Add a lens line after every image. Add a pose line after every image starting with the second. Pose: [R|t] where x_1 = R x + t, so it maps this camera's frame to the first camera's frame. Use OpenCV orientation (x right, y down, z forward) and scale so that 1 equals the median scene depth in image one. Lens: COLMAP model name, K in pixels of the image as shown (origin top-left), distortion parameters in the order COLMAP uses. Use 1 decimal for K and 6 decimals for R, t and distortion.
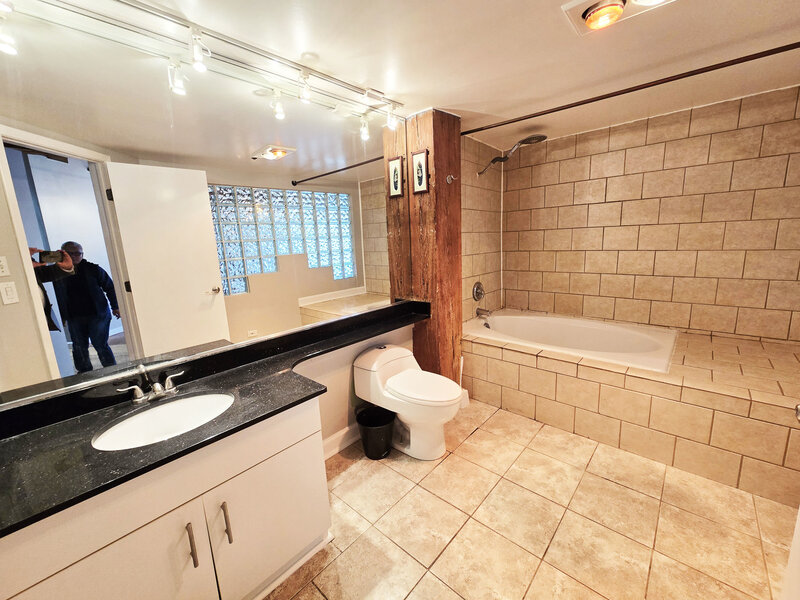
lens RADIAL K [[327.4, 0, 399.2], [0, 327.4, 298.7], [0, 0, 1]] dist [-0.002246, -0.000037]
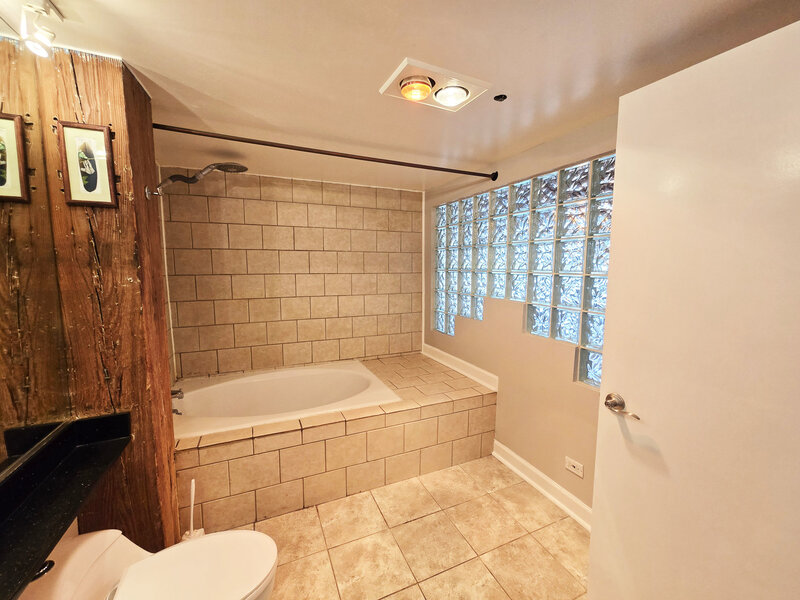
lens RADIAL K [[328.7, 0, 399.4], [0, 328.7, 298.7], [0, 0, 1]] dist [-0.001459, 0.001150]
pose [[0.400403, -0.048822, 0.915038, -0.213618], [0.149756, 0.988640, -0.012782, -0.099956], [-0.904019, 0.142150, 0.403166, 0.375797]]
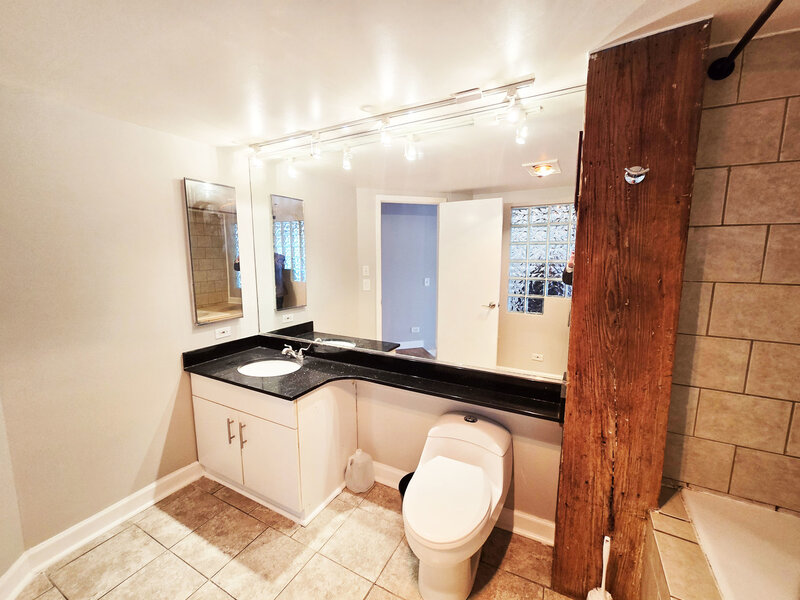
lens RADIAL K [[328.7, 0, 399.4], [0, 328.7, 298.7], [0, 0, 1]] dist [-0.001459, 0.001150]
pose [[0.247198, 0.174750, -0.953077, 0.553560], [-0.189949, 0.973258, 0.129184, -0.182153], [0.950165, 0.149102, 0.273781, 0.558283]]
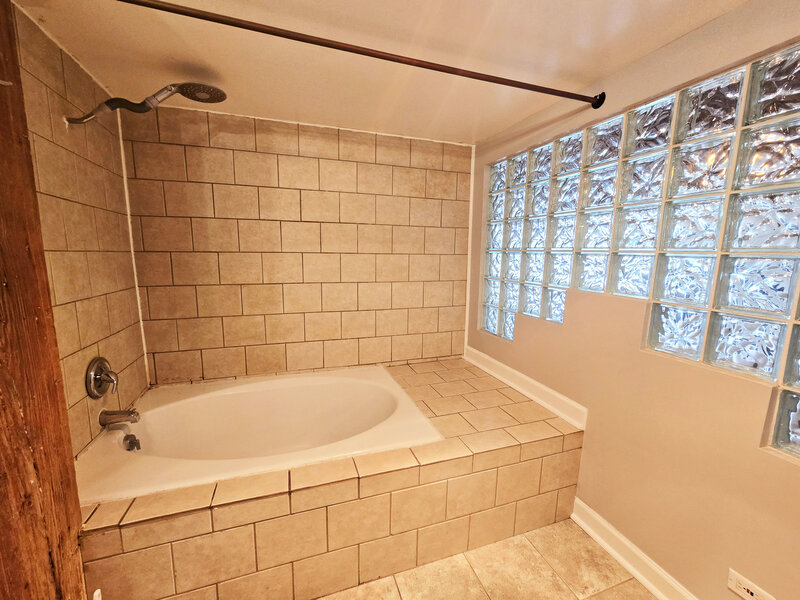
lens RADIAL K [[328.7, 0, 399.4], [0, 328.7, 298.7], [0, 0, 1]] dist [-0.001459, 0.001150]
pose [[0.478168, -0.076559, 0.874925, 0.061646], [0.127355, 0.991708, 0.017175, -0.116826], [-0.868986, 0.103214, 0.483953, 0.529839]]
